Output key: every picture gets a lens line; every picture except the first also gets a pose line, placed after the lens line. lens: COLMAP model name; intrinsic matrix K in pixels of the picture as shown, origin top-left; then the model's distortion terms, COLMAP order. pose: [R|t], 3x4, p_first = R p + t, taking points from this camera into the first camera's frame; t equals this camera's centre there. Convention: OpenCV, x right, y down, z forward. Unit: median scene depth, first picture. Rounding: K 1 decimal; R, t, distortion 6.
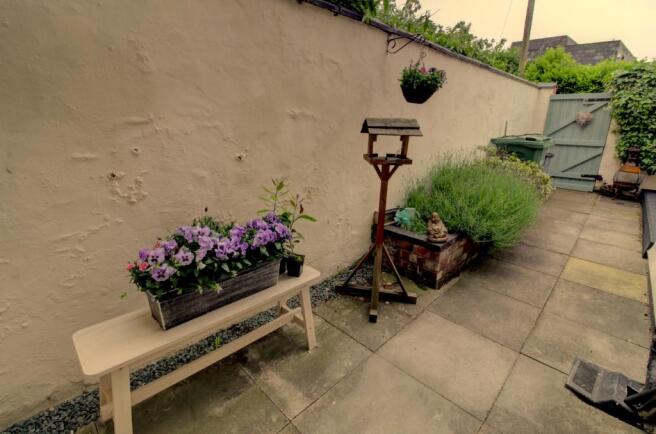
lens RADIAL K [[309.6, 0, 330.6], [0, 309.6, 215.7], [0, 0, 1]] dist [-0.029876, -0.001836]
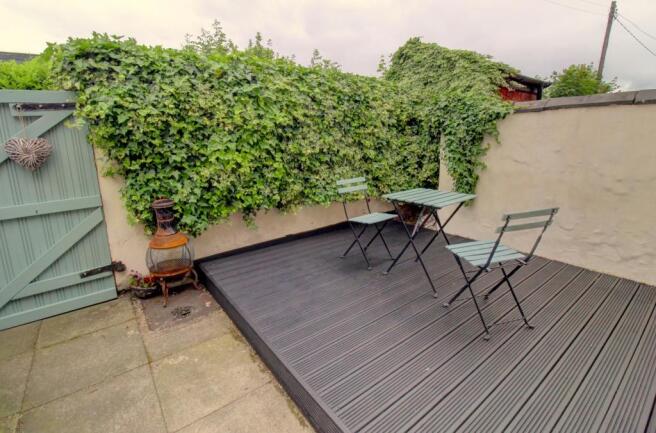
lens RADIAL K [[309.6, 0, 328.1], [0, 309.6, 211.2], [0, 0, 1]] dist [-0.029876, -0.001836]
pose [[0.136695, -0.220155, 0.965840, 0.536073], [0.321128, 0.932189, 0.167036, -0.202915], [-0.937119, 0.287325, 0.198123, 0.623209]]
